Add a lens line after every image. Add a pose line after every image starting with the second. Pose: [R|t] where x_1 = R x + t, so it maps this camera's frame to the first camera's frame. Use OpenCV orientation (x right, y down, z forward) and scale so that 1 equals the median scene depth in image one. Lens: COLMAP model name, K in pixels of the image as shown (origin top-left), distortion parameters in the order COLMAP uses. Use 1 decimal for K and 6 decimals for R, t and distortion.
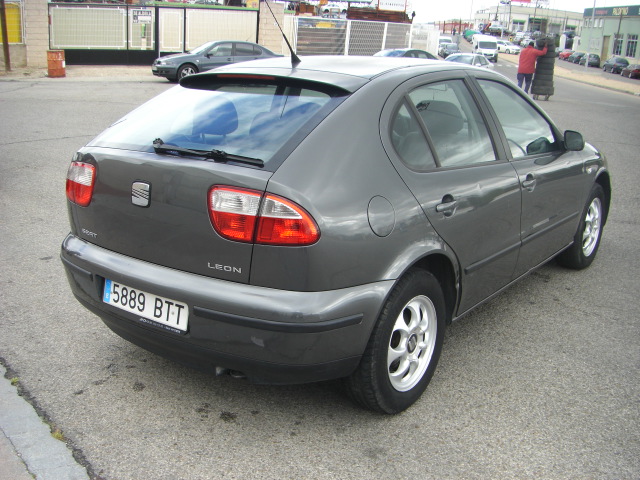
lens RADIAL K [[719.5, 0, 297.4], [0, 719.5, 288.9], [0, 0, 1]] dist [-0.176987, 0.064976]
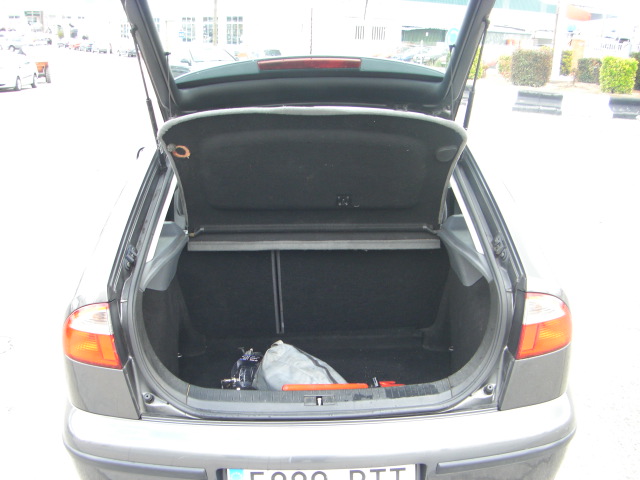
lens RADIAL K [[719.5, 0, 297.4], [0, 719.5, 288.9], [0, 0, 1]] dist [-0.176987, 0.064976]
pose [[0.782591, -0.237419, 0.575485, -0.594604], [0.230459, 0.969233, 0.086465, -0.230323], [-0.578308, 0.064959, 0.813228, 0.458190]]
